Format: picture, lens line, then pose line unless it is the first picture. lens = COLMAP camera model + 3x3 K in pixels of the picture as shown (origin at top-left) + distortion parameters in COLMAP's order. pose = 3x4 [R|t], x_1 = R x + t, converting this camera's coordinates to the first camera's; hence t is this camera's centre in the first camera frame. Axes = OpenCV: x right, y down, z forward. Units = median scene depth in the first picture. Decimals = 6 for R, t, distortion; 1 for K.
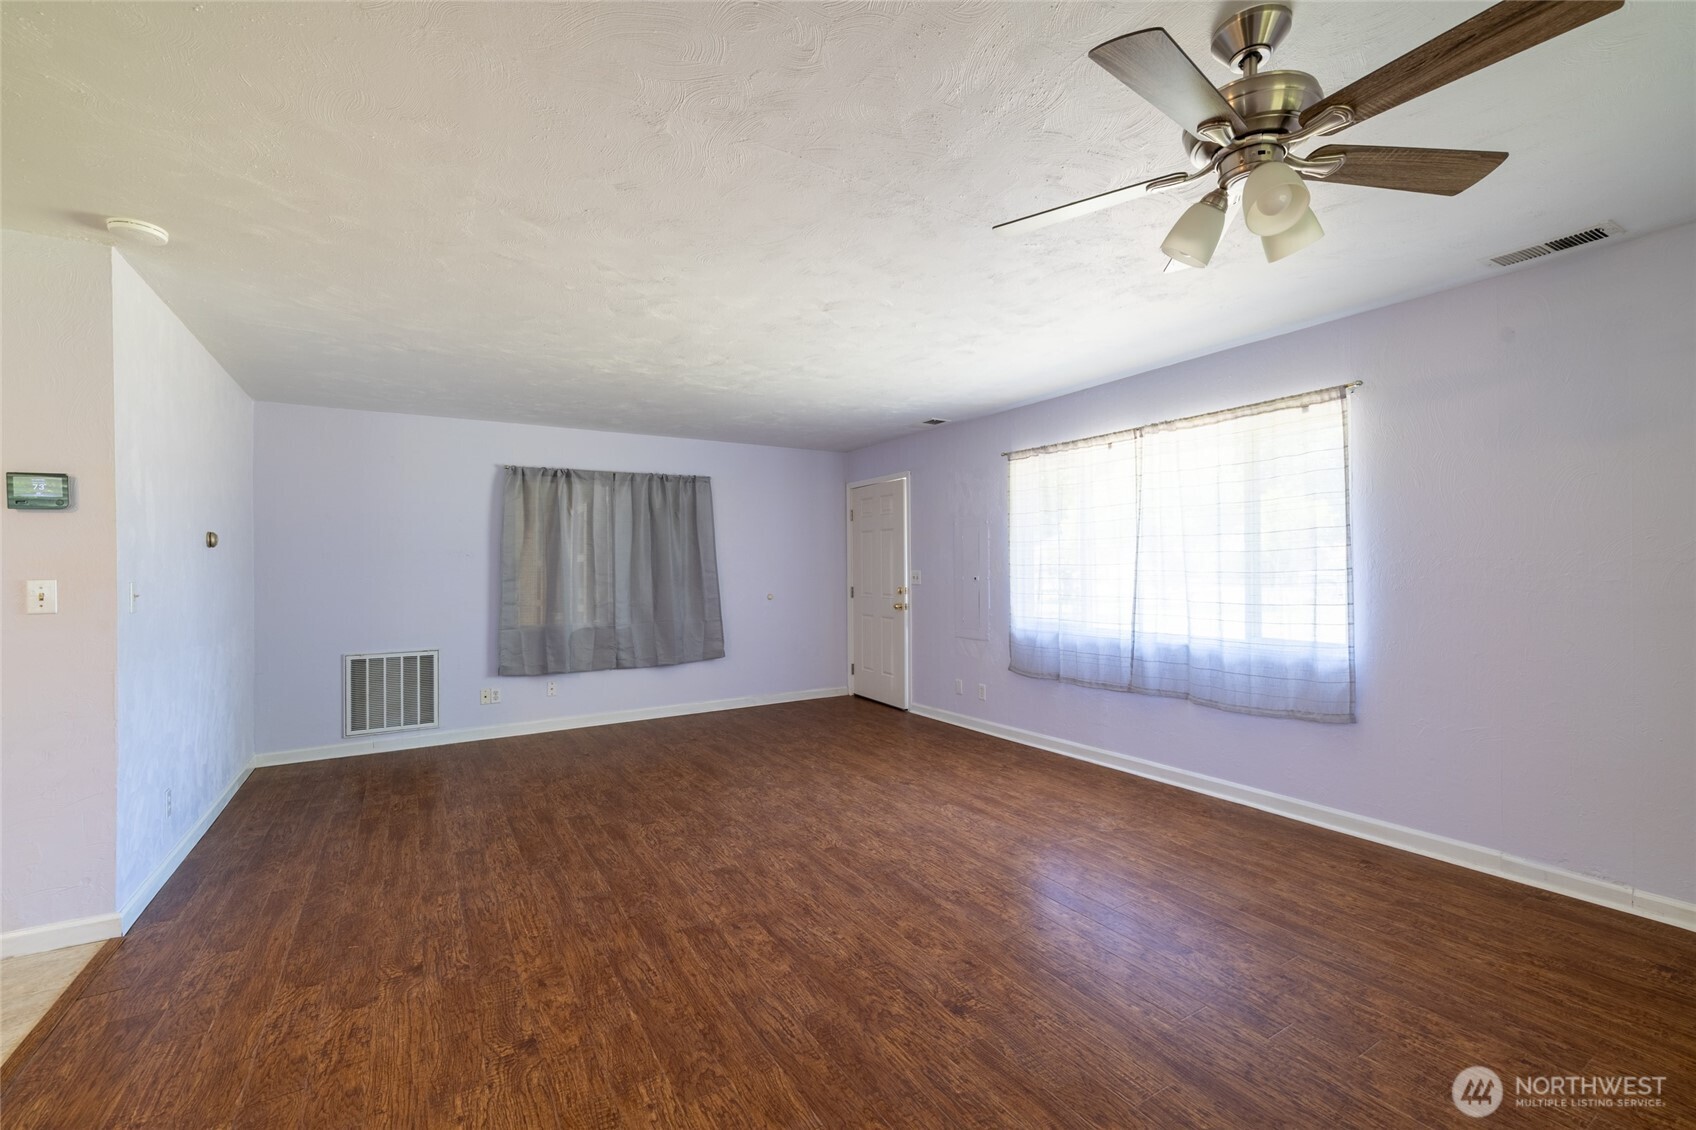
lens RADIAL K [[716.3, 0, 844.1], [0, 716.3, 570.4], [0, 0, 1]] dist [-0.001916, 0.000092]
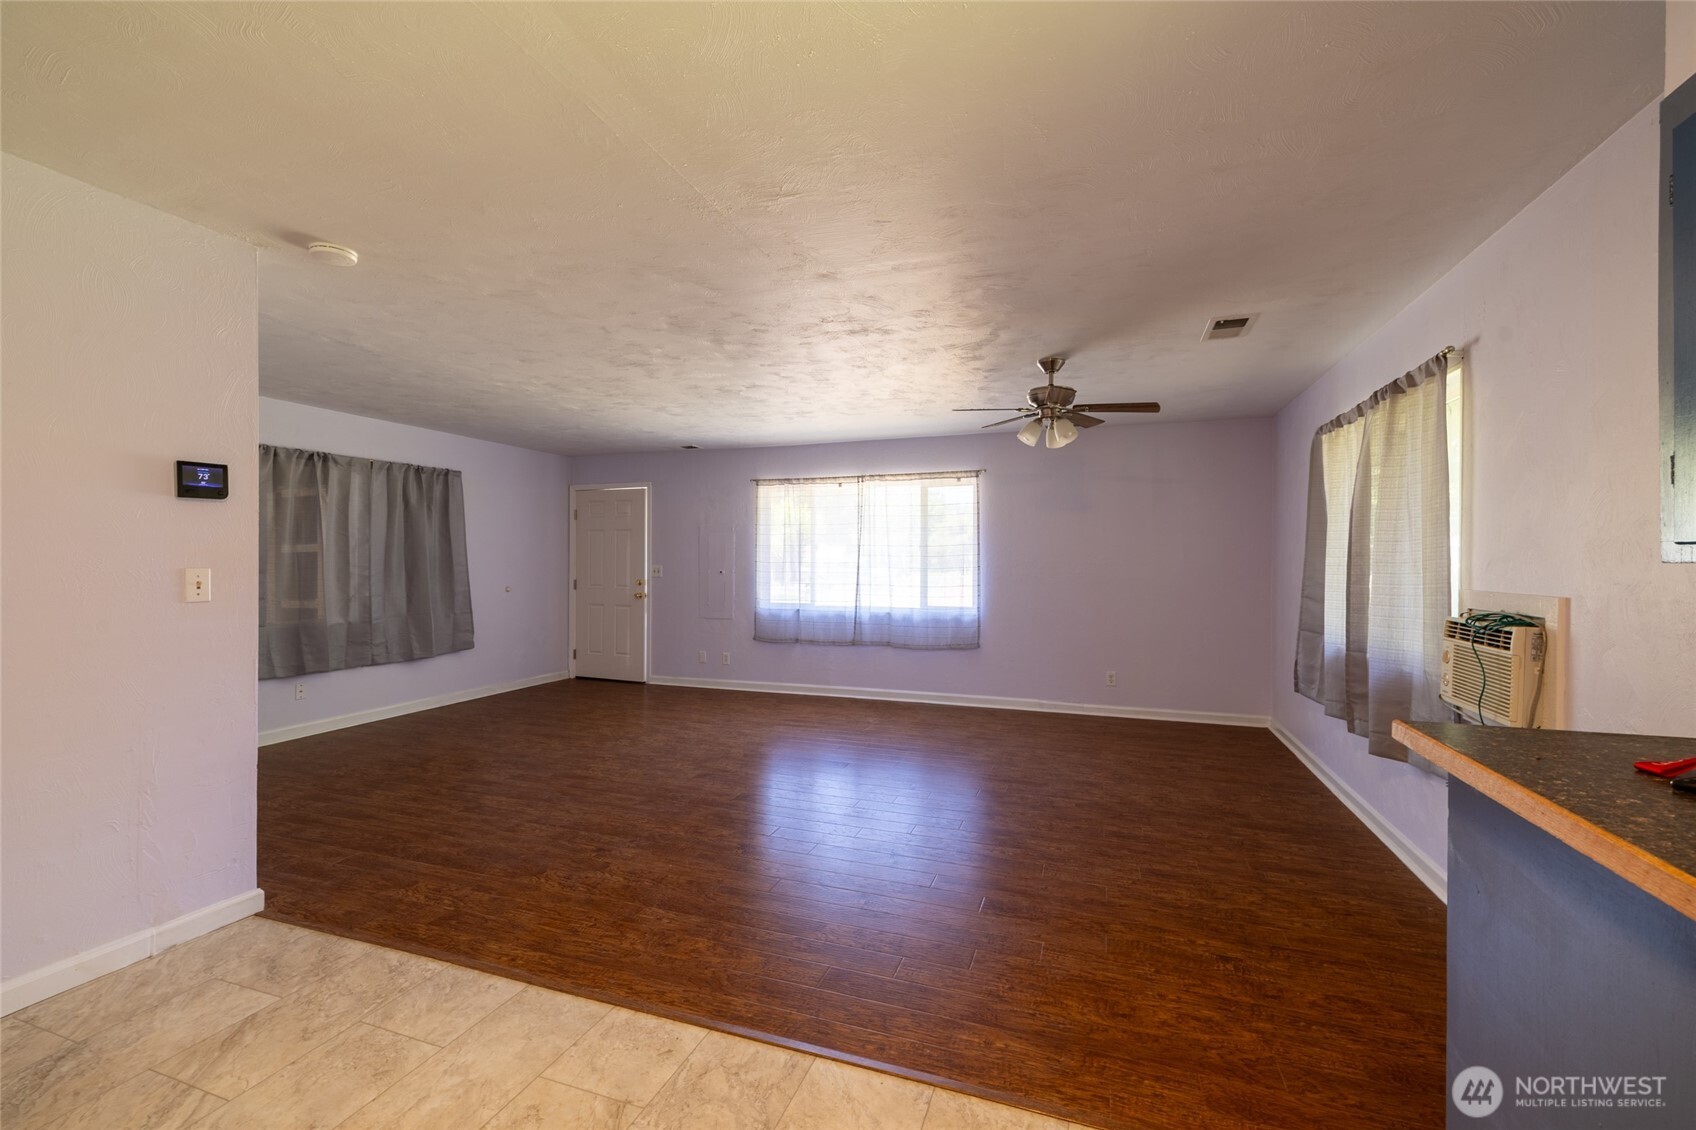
lens RADIAL K [[716.3, 0, 854.3], [0, 716.3, 562.3], [0, 0, 1]] dist [-0.001916, 0.000092]
pose [[0.773782, 0.011428, 0.633349, -0.621175], [-0.008190, 0.999934, -0.008037, 0.003246], [-0.633399, 0.001032, 0.773825, -0.219027]]
